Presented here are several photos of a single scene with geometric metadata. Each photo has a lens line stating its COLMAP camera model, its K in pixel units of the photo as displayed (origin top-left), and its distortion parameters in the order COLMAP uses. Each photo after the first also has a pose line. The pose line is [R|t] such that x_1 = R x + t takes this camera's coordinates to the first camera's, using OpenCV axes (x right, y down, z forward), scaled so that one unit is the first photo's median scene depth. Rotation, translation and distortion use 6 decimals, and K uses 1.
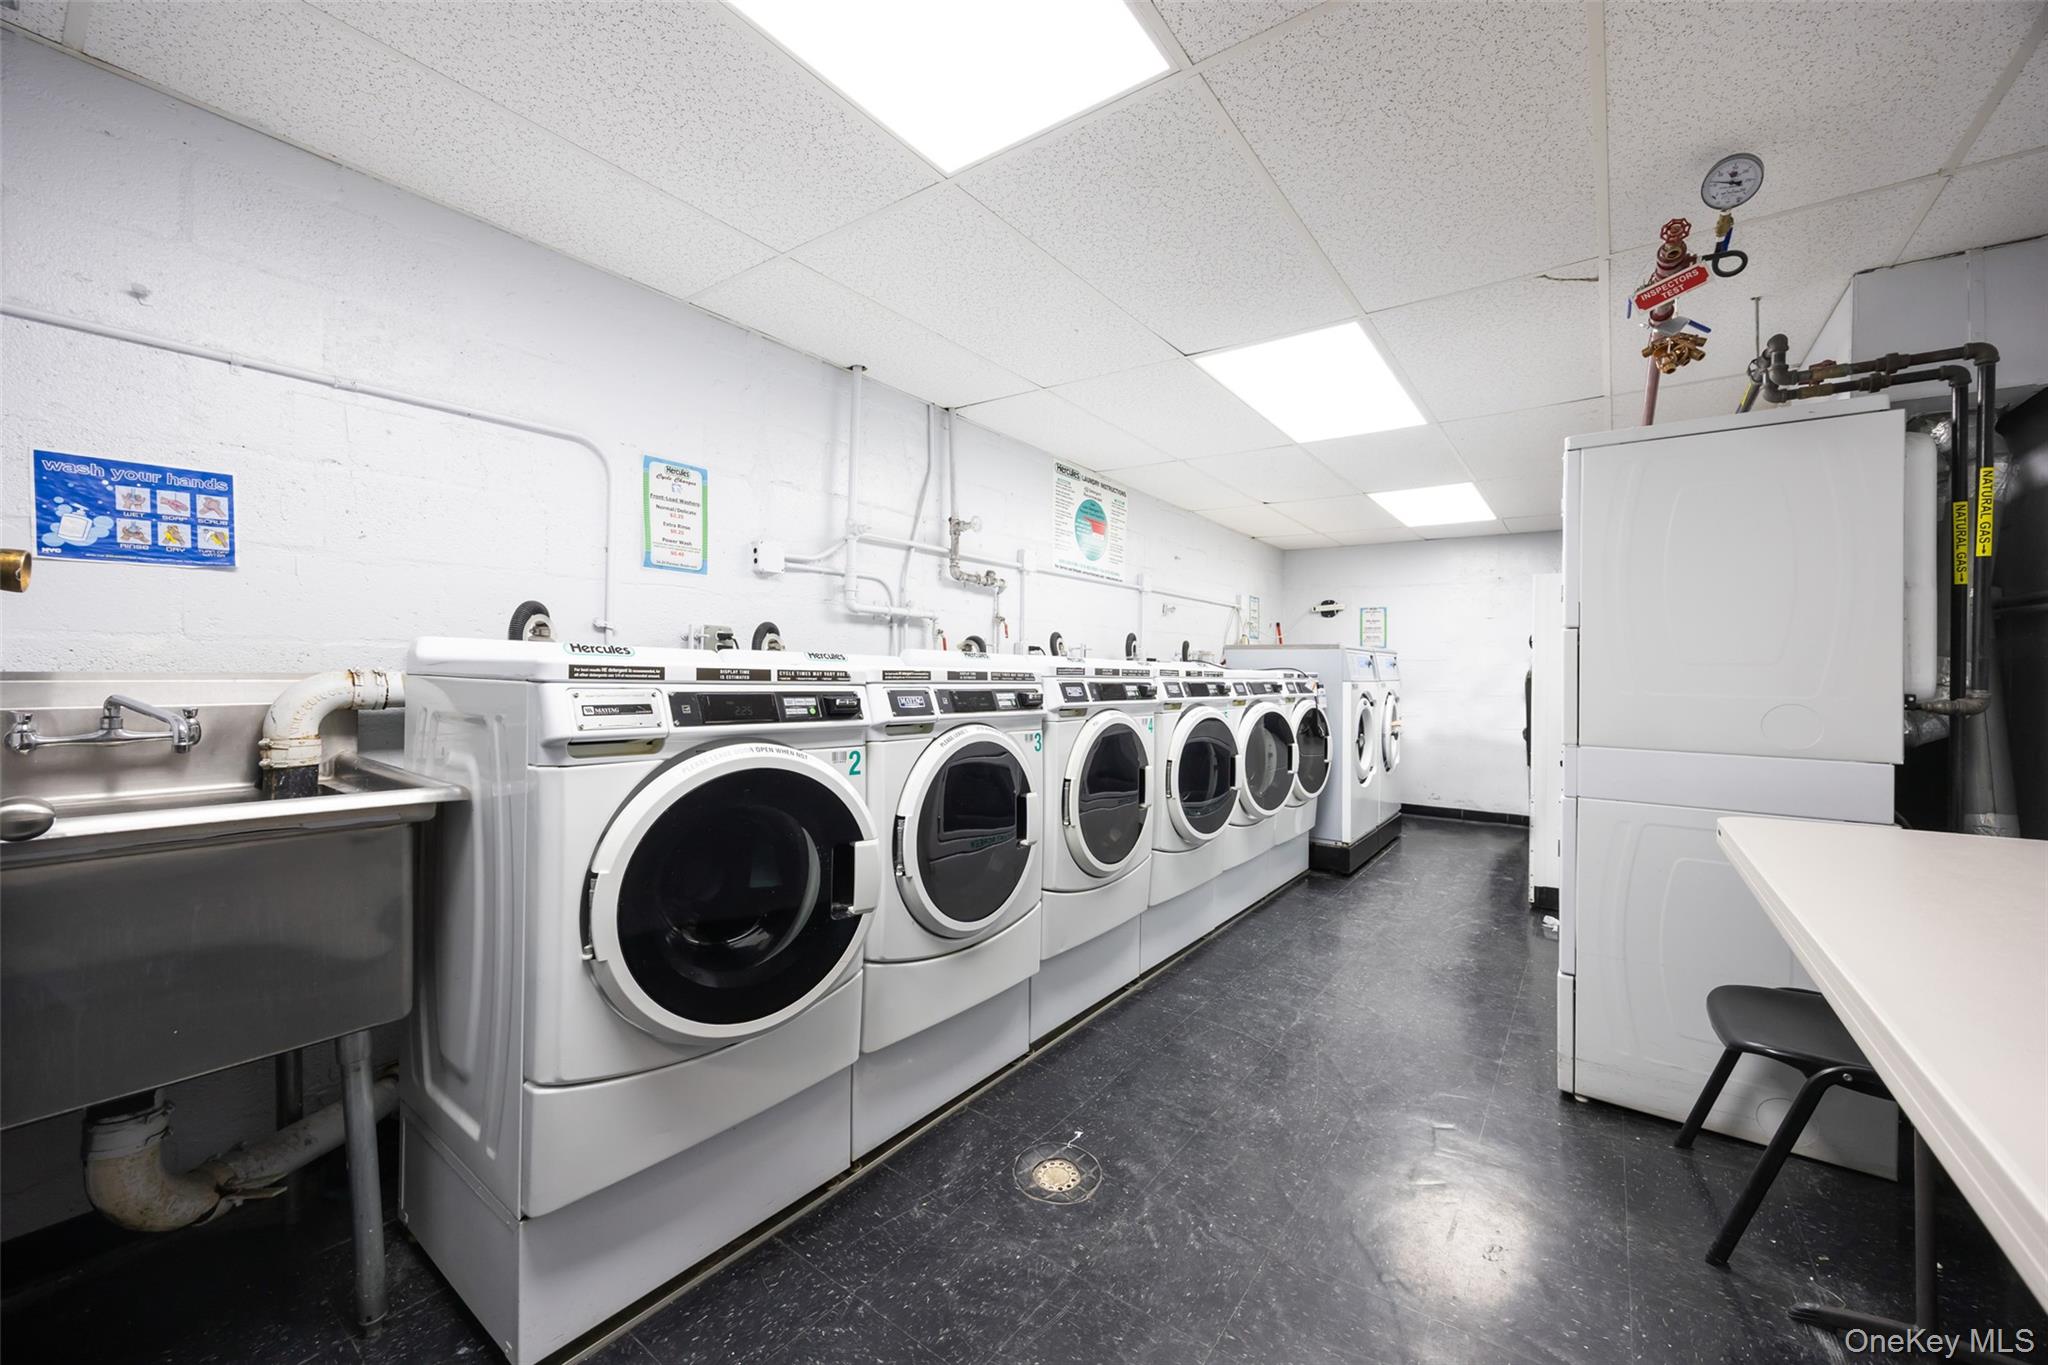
lens RADIAL K [[775.9, 0, 1070.3], [0, 775.9, 715.9], [0, 0, 1]] dist [0.002968, 0.000056]
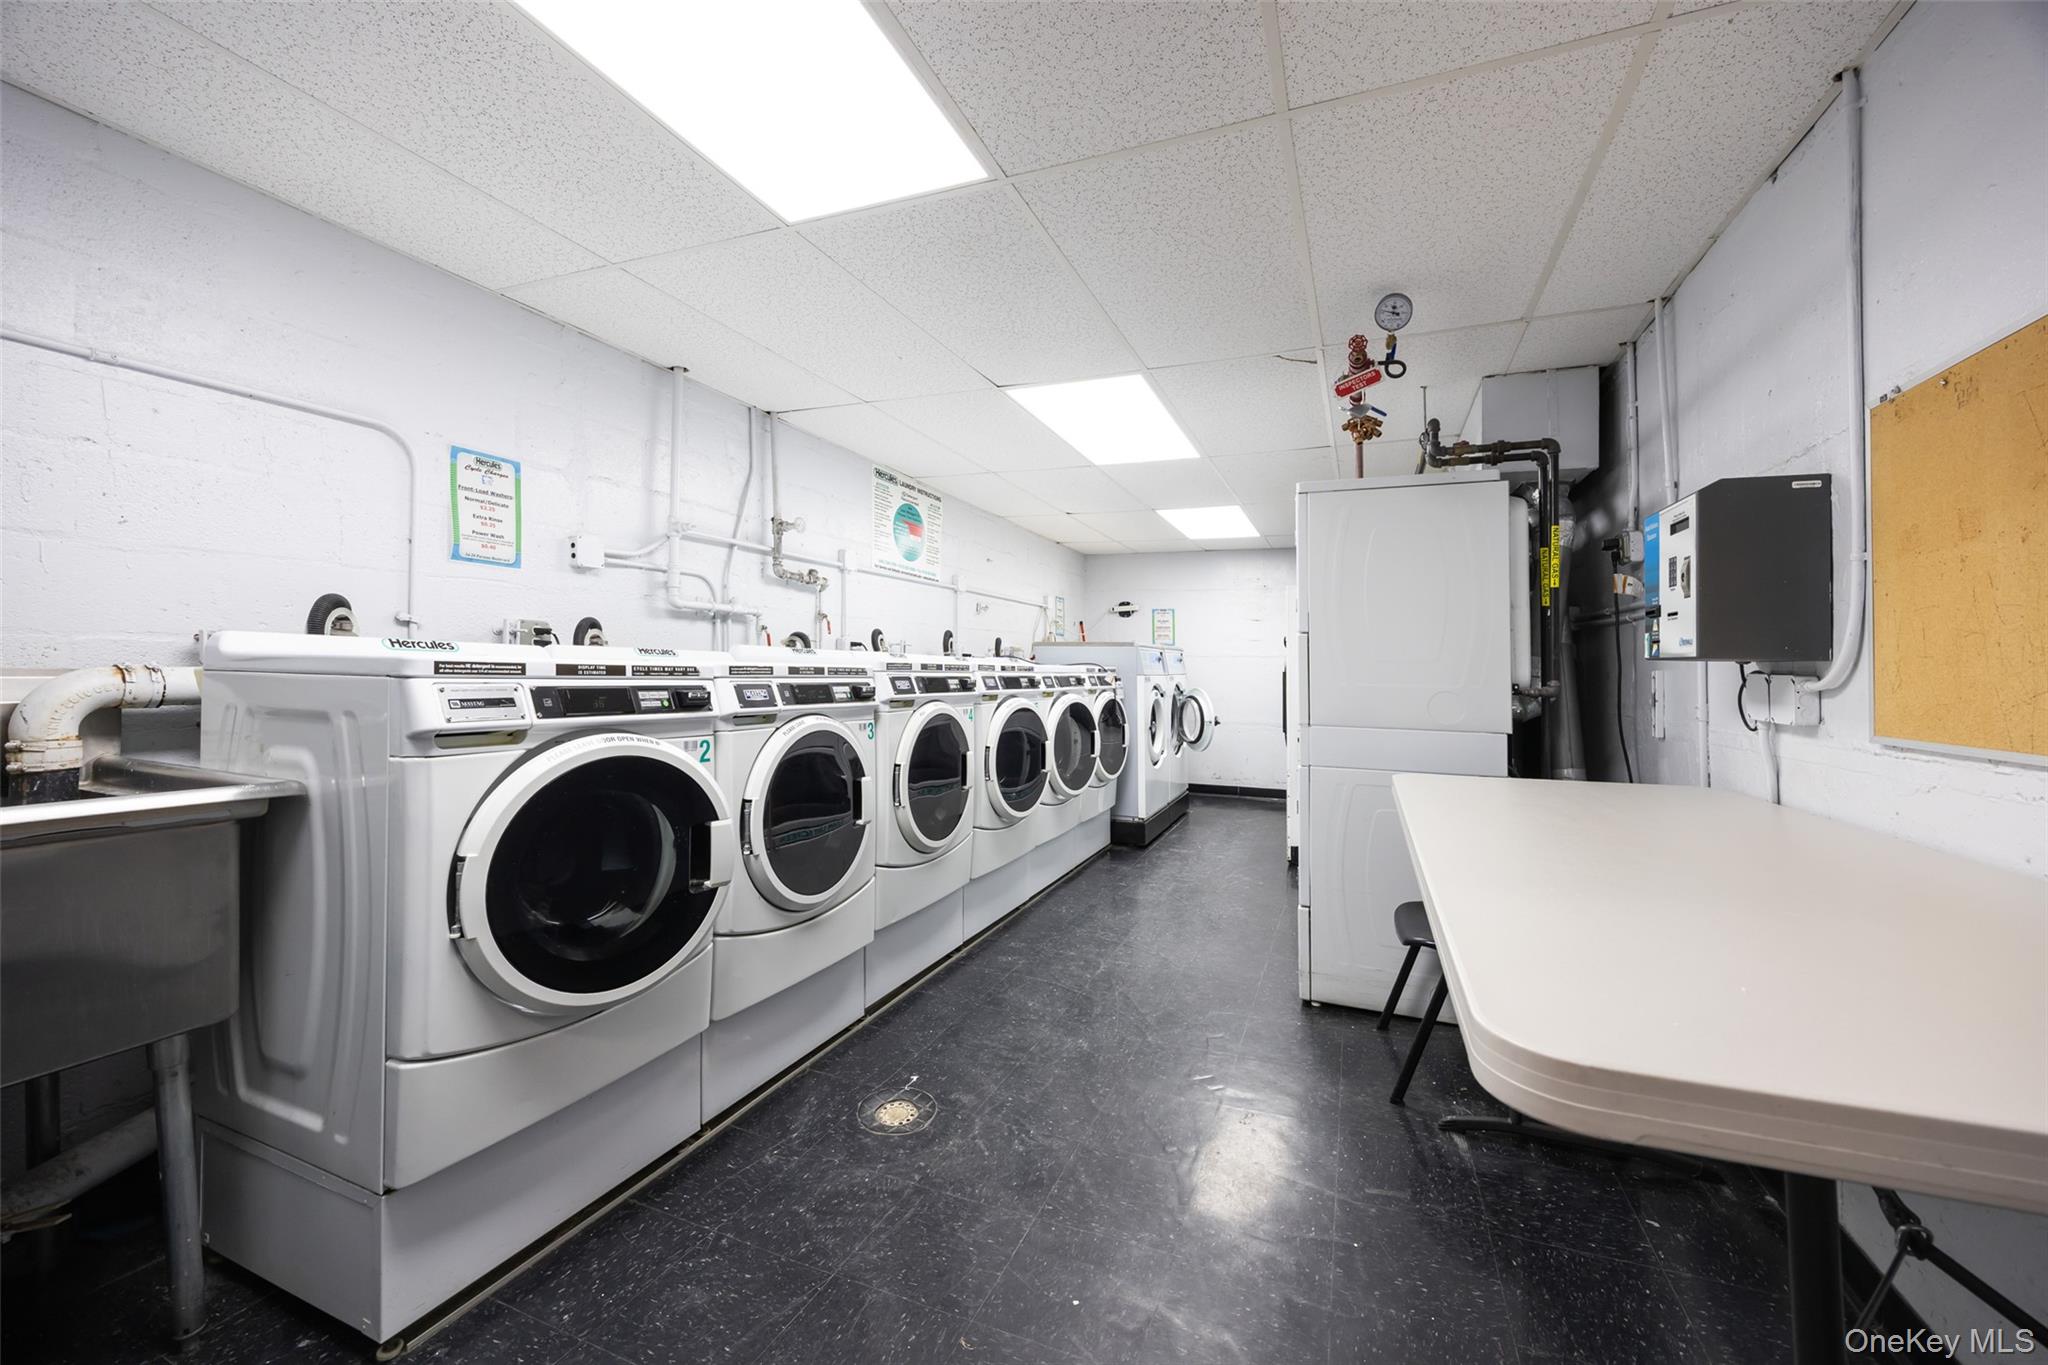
lens RADIAL K [[770.7, 0, 1072.8], [0, 770.7, 715.1], [0, 0, 1]] dist [-0.002486, -0.000173]
pose [[0.969240, -0.014754, 0.245674, -0.029760], [0.012971, 0.999877, 0.008872, 0.005052], [-0.245774, -0.005413, 0.969312, -0.120170]]
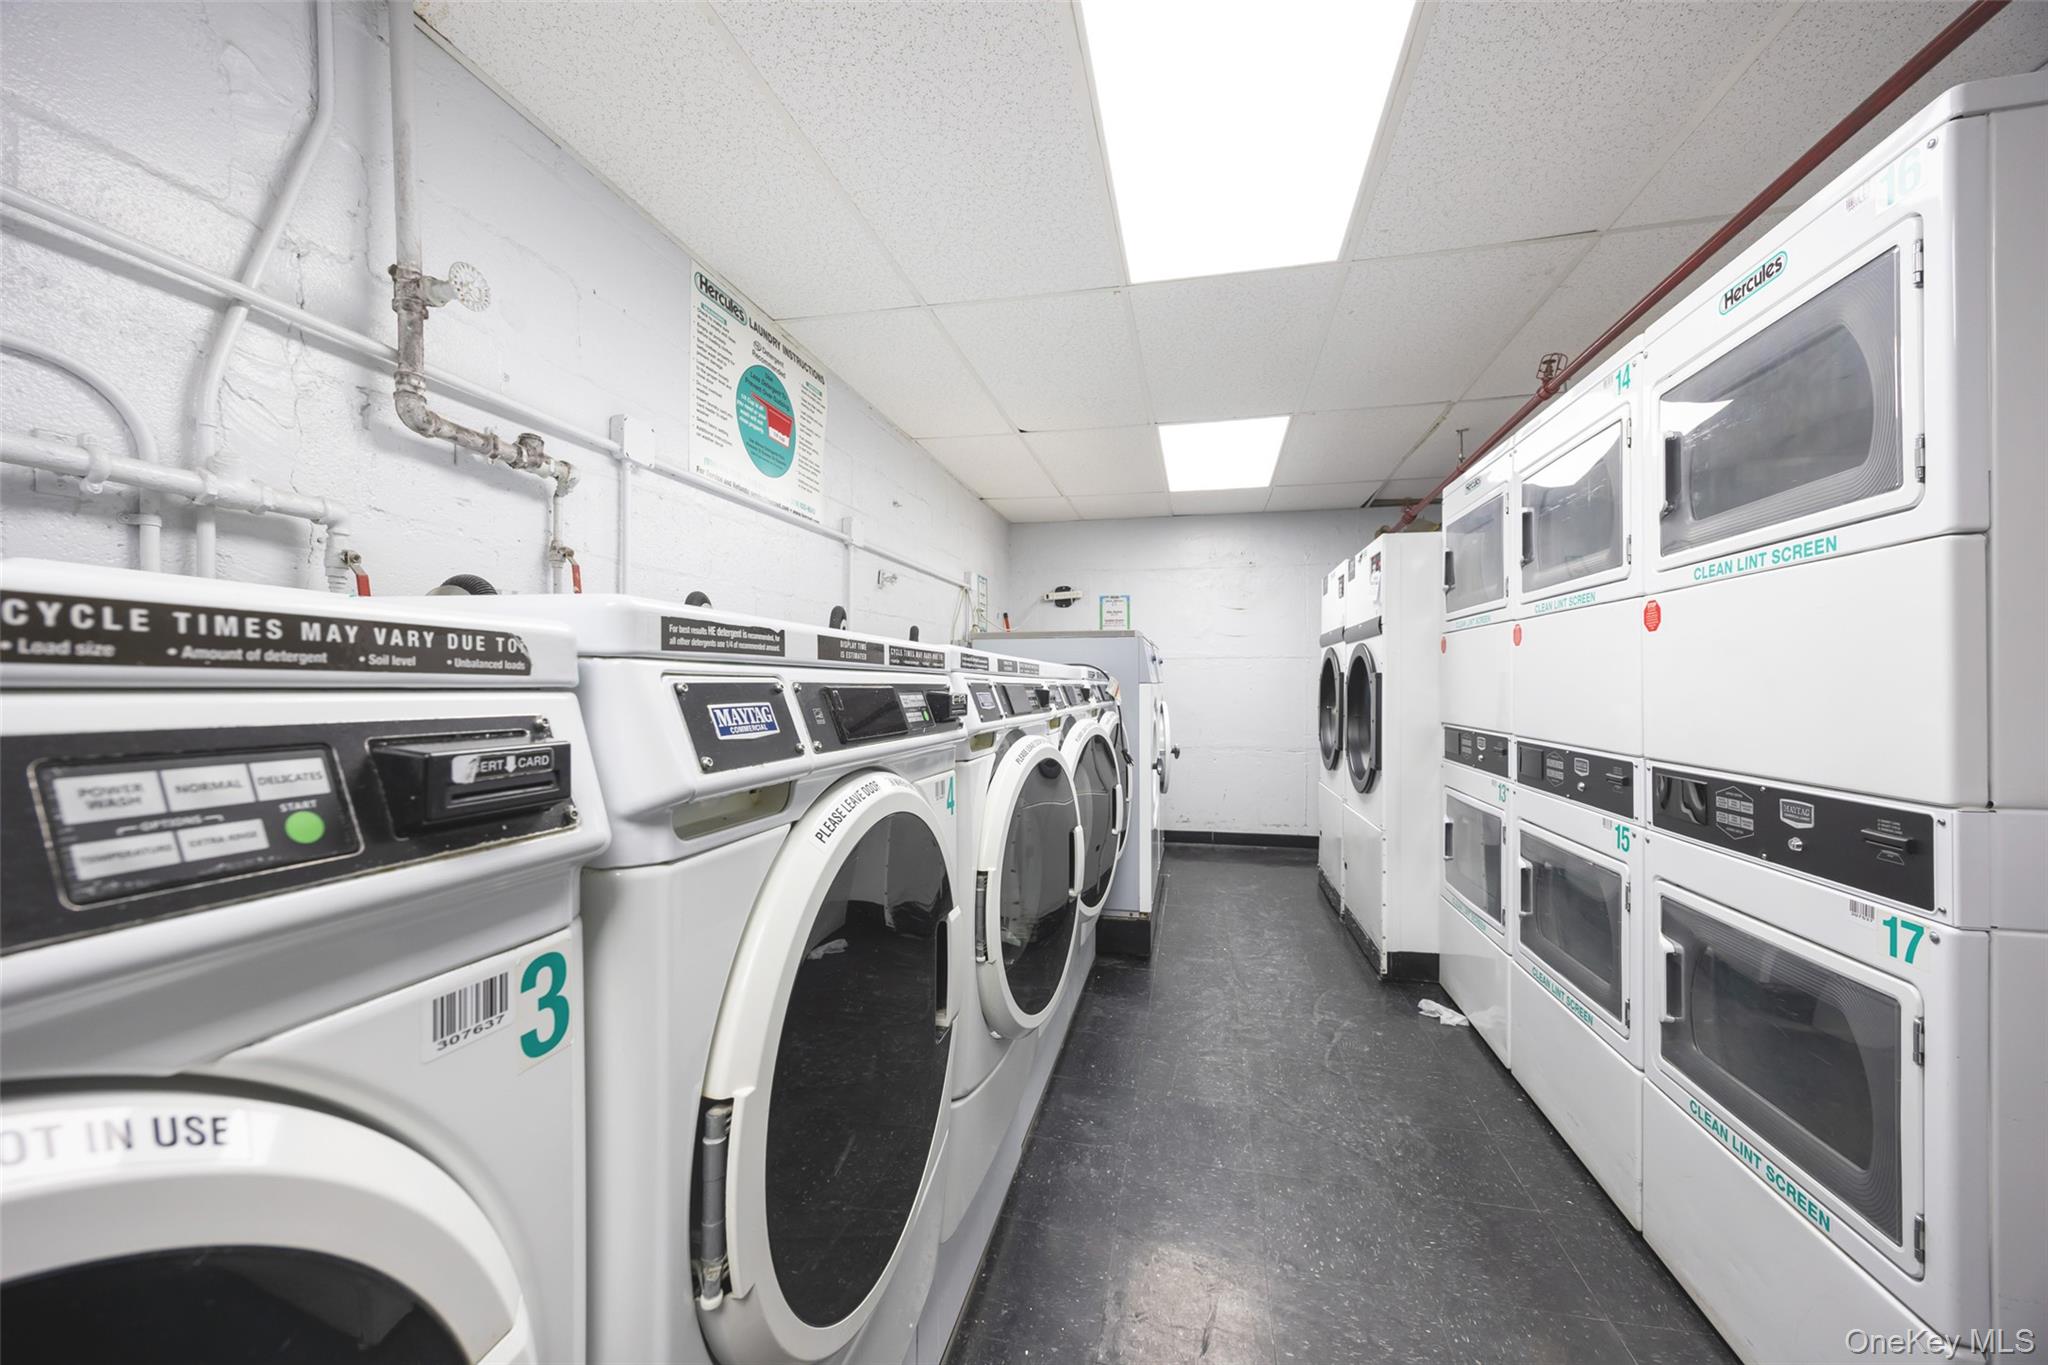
lens RADIAL K [[755.9, 0, 992.7], [0, 755.9, 657.6], [0, 0, 1]] dist [0.000664, -0.000053]
pose [[0.944159, -0.005115, 0.329451, 0.000421], [0.034318, 0.995968, -0.082887, -0.027888], [-0.327699, 0.089565, 0.940527, 0.725254]]
